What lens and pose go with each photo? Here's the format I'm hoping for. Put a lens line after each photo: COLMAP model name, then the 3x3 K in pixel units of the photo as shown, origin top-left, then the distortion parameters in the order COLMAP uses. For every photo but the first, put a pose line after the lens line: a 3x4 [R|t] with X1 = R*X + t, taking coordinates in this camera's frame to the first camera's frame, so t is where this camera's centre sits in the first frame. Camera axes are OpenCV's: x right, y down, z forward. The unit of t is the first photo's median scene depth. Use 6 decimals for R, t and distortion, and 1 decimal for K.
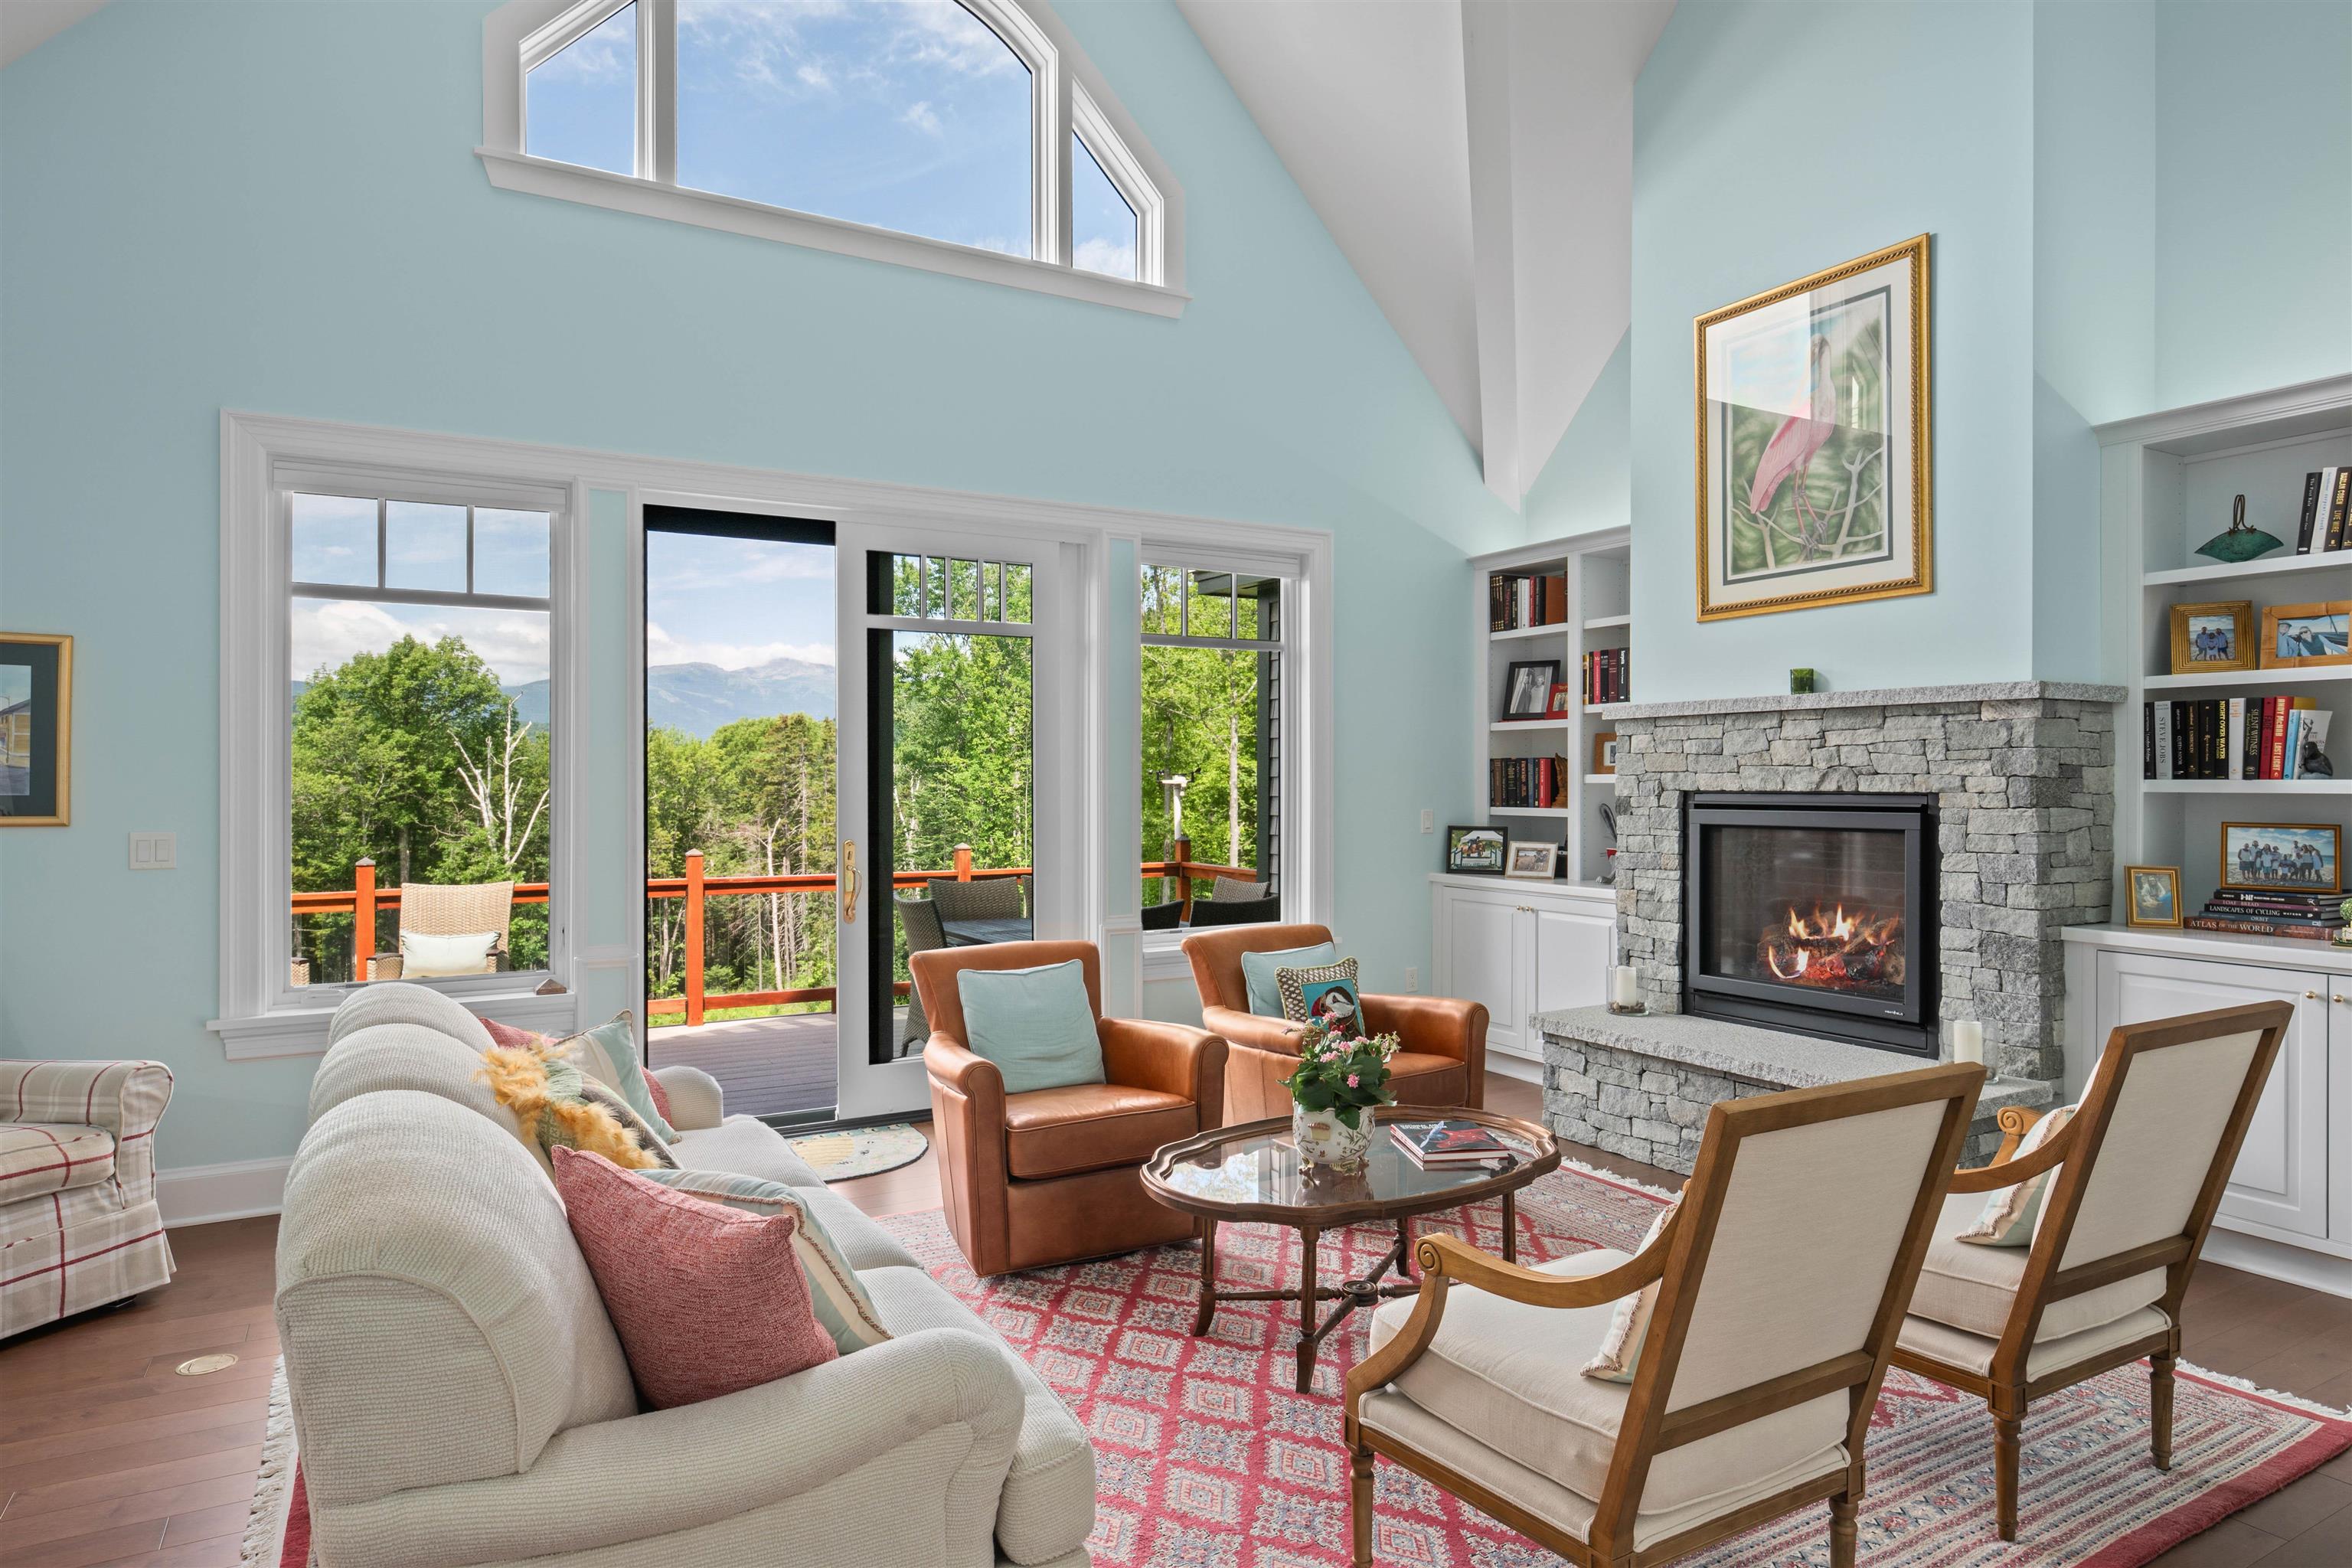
lens RADIAL K [[1359.3, 0, 1165.0], [0, 1359.3, 773.2], [0, 0, 1]] dist [0.002989, 0.000221]
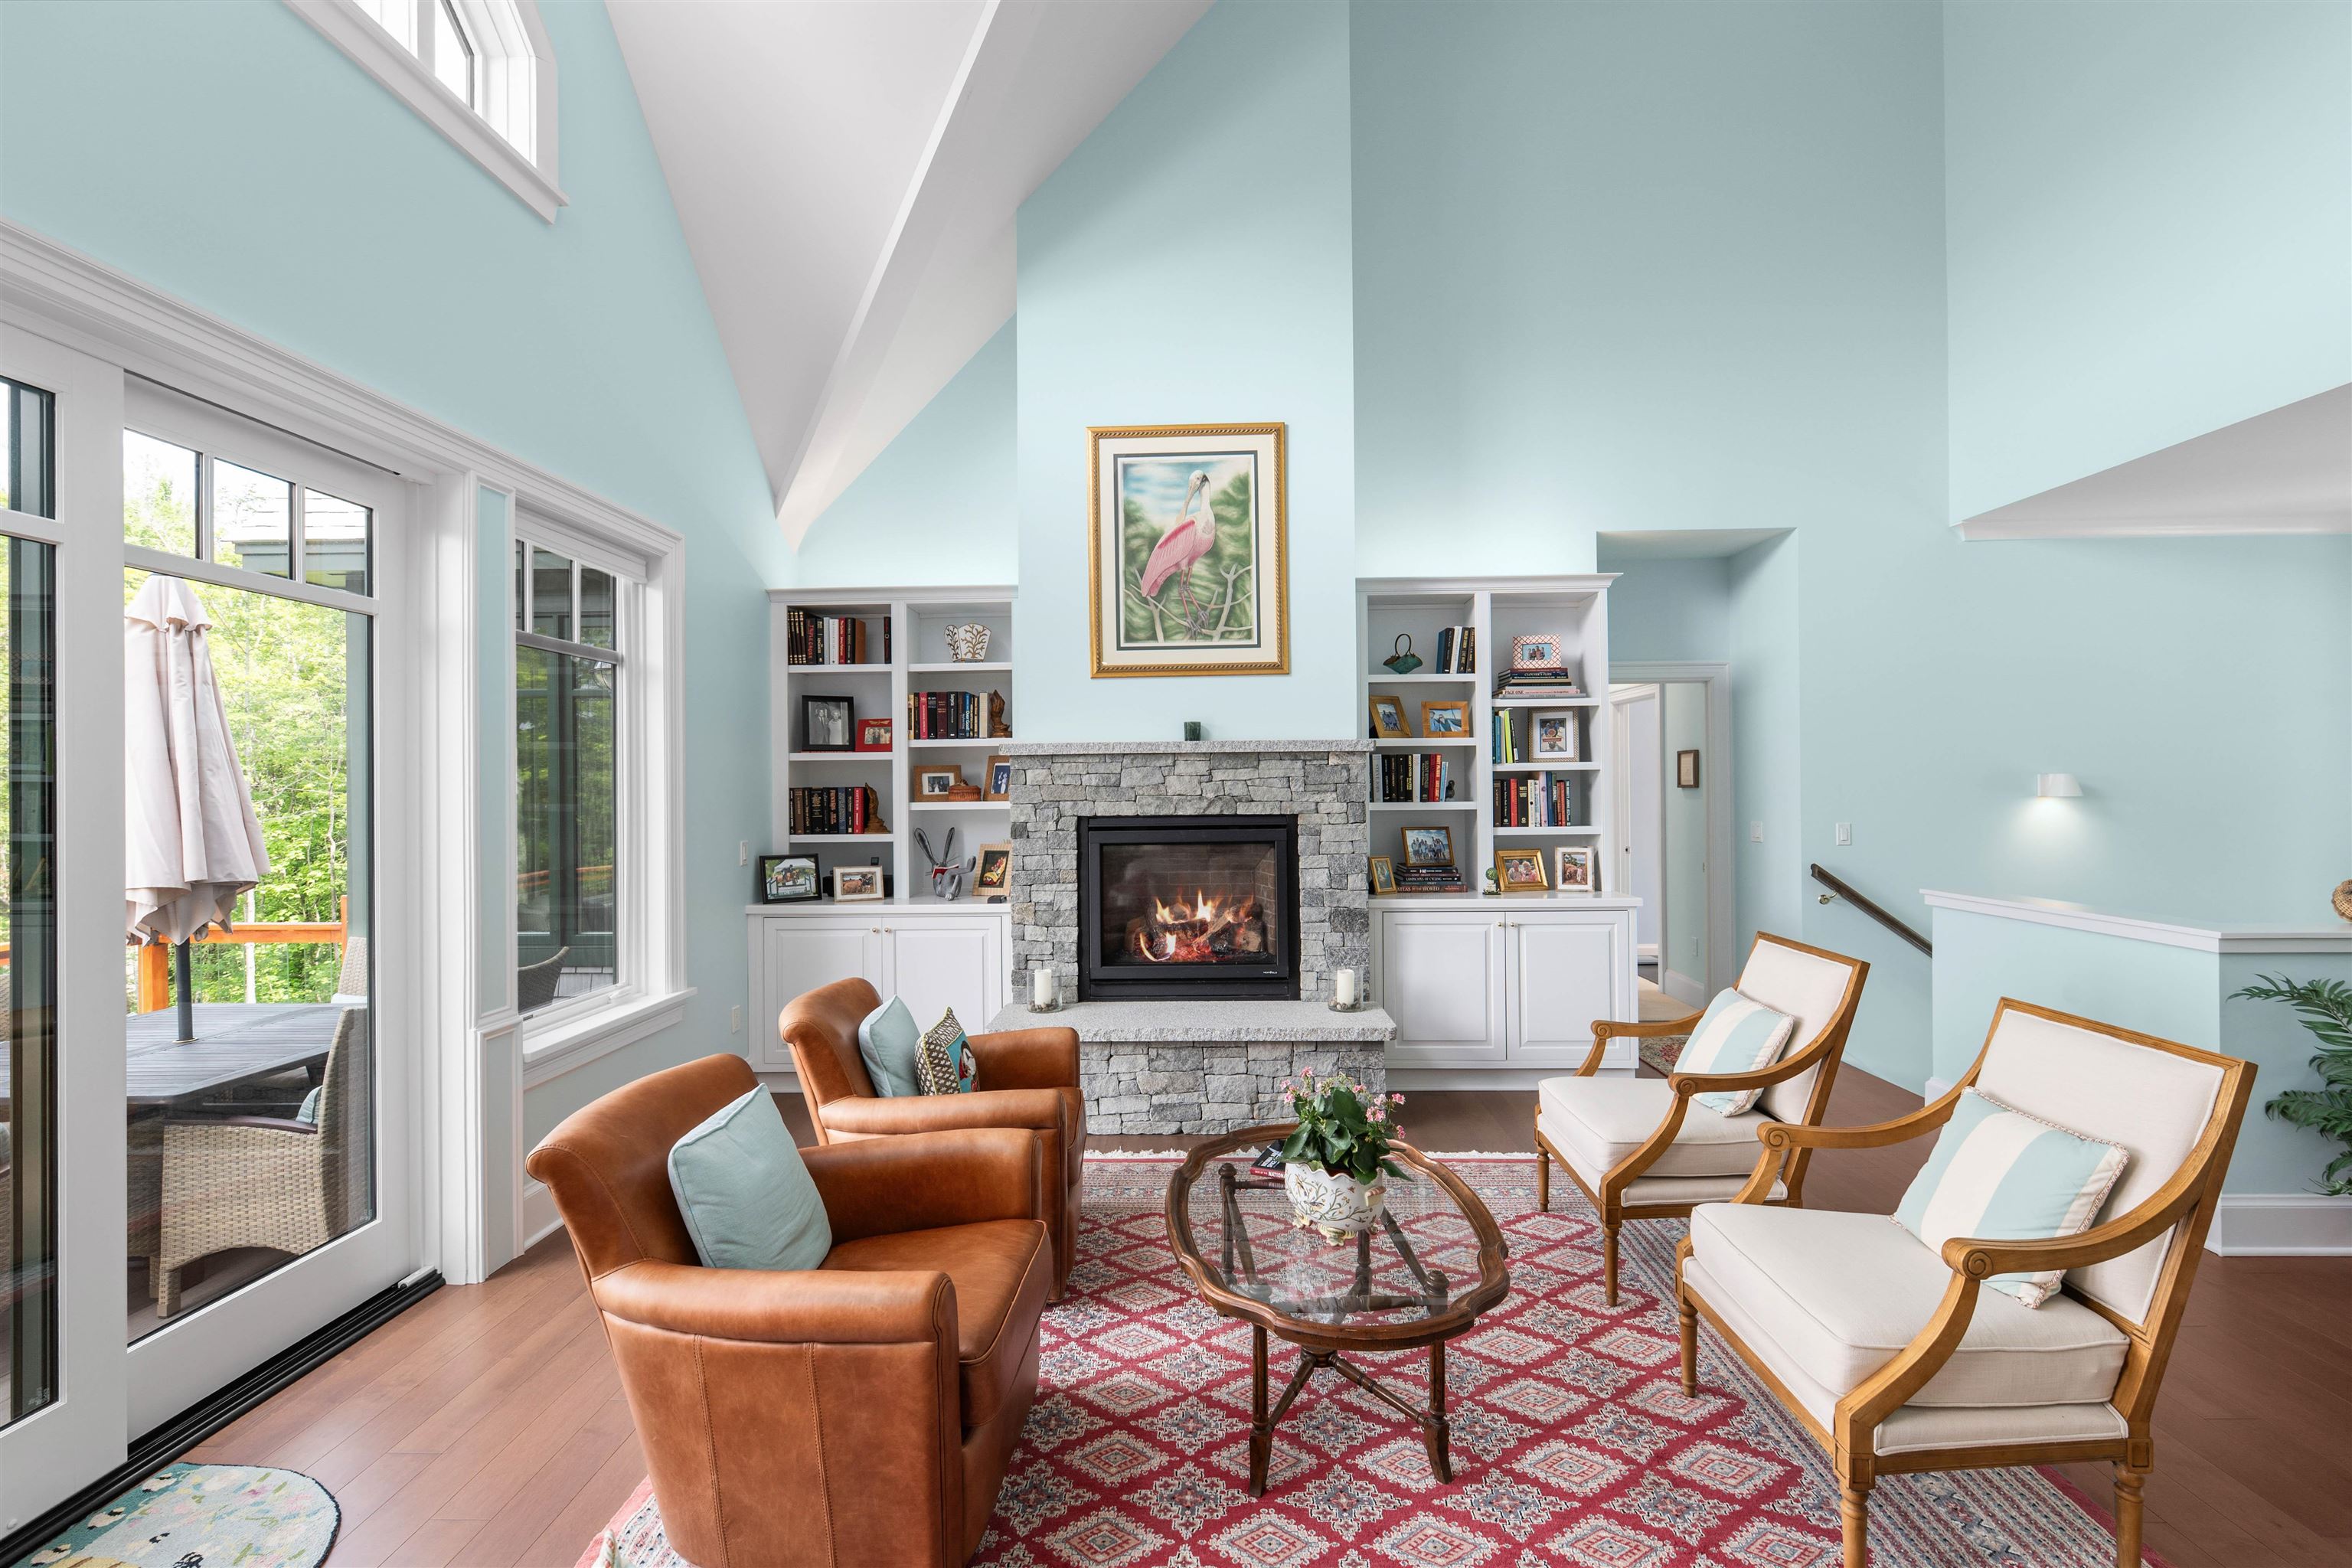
lens RADIAL K [[1015.2, 0, 1180.9], [0, 1015.2, 781.4], [0, 0, 1]] dist [0.002439, 0.000623]
pose [[0.517037, -0.000452, 0.855963, -0.374321], [0.006658, 0.999972, -0.003494, -0.015676], [-0.855937, 0.007506, 0.517026, 0.499688]]
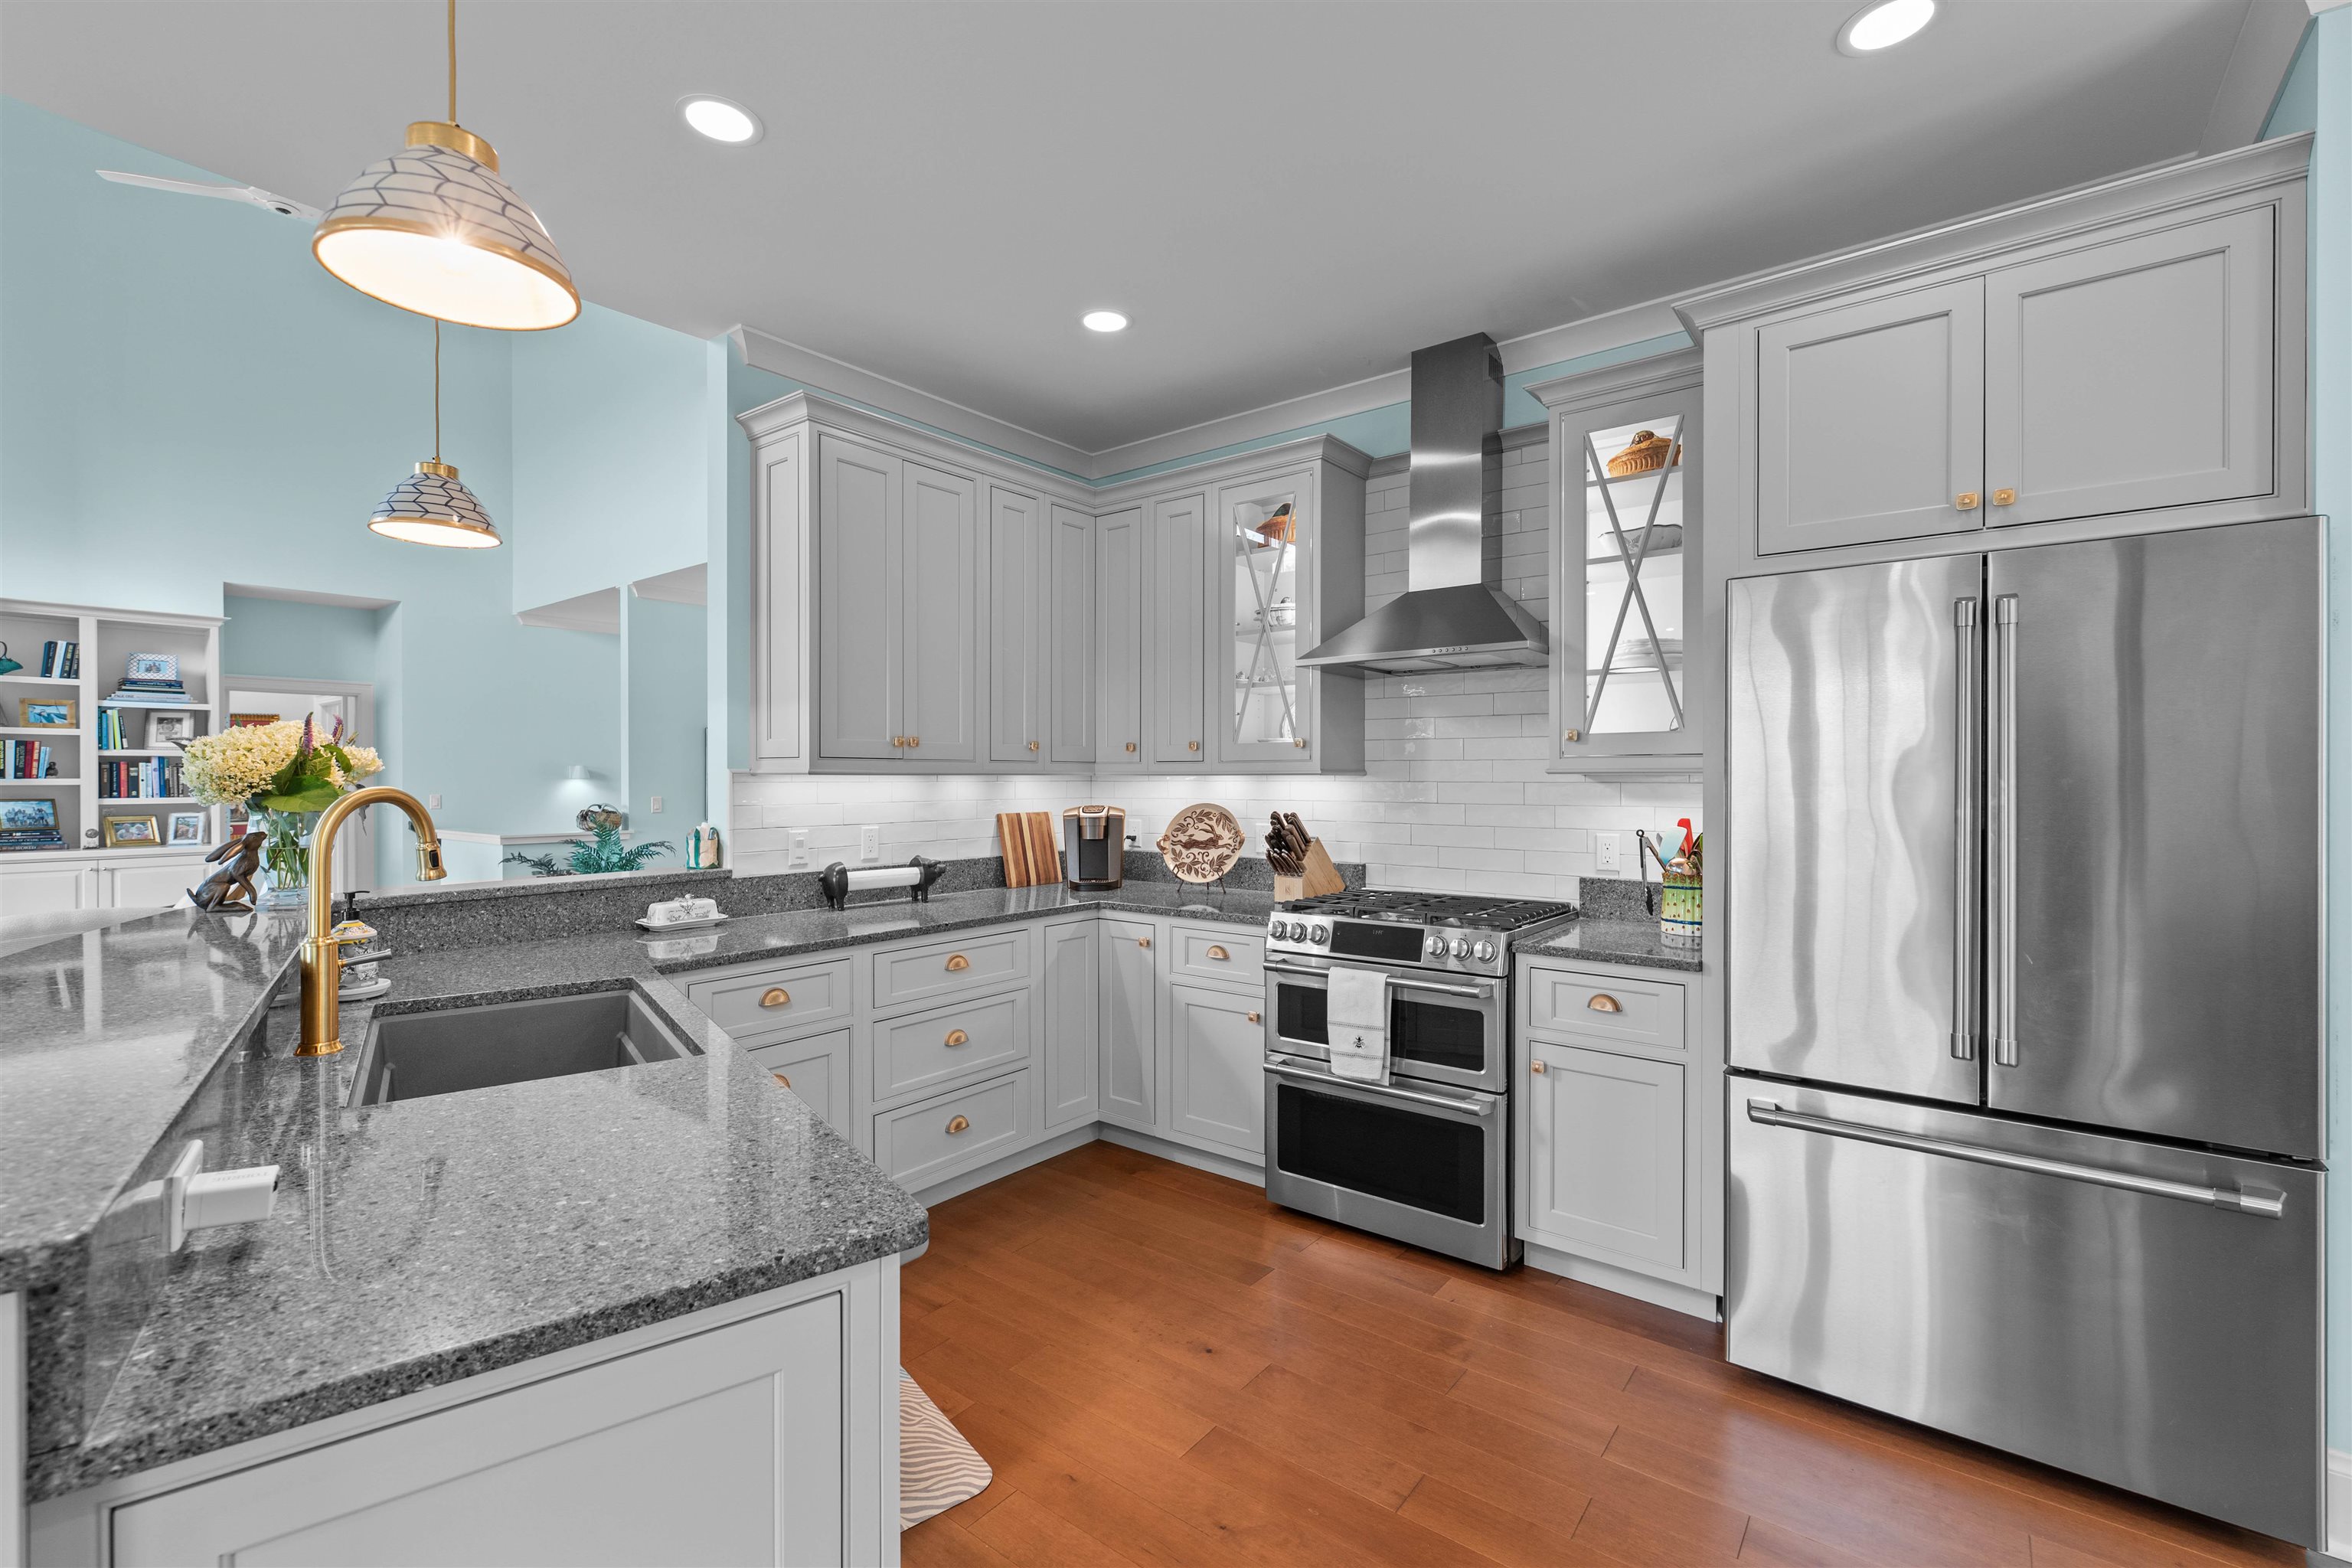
lens RADIAL K [[1015.2, 0, 1183.5], [0, 1015.2, 778.6], [0, 0, 1]] dist [0.002439, 0.000623]
pose [[-0.388450, -0.000406, 0.921470, -1.144684], [-0.000872, 1.000000, 0.000073, 0.002096], [-0.921469, -0.000775, -0.388450, -0.048971]]
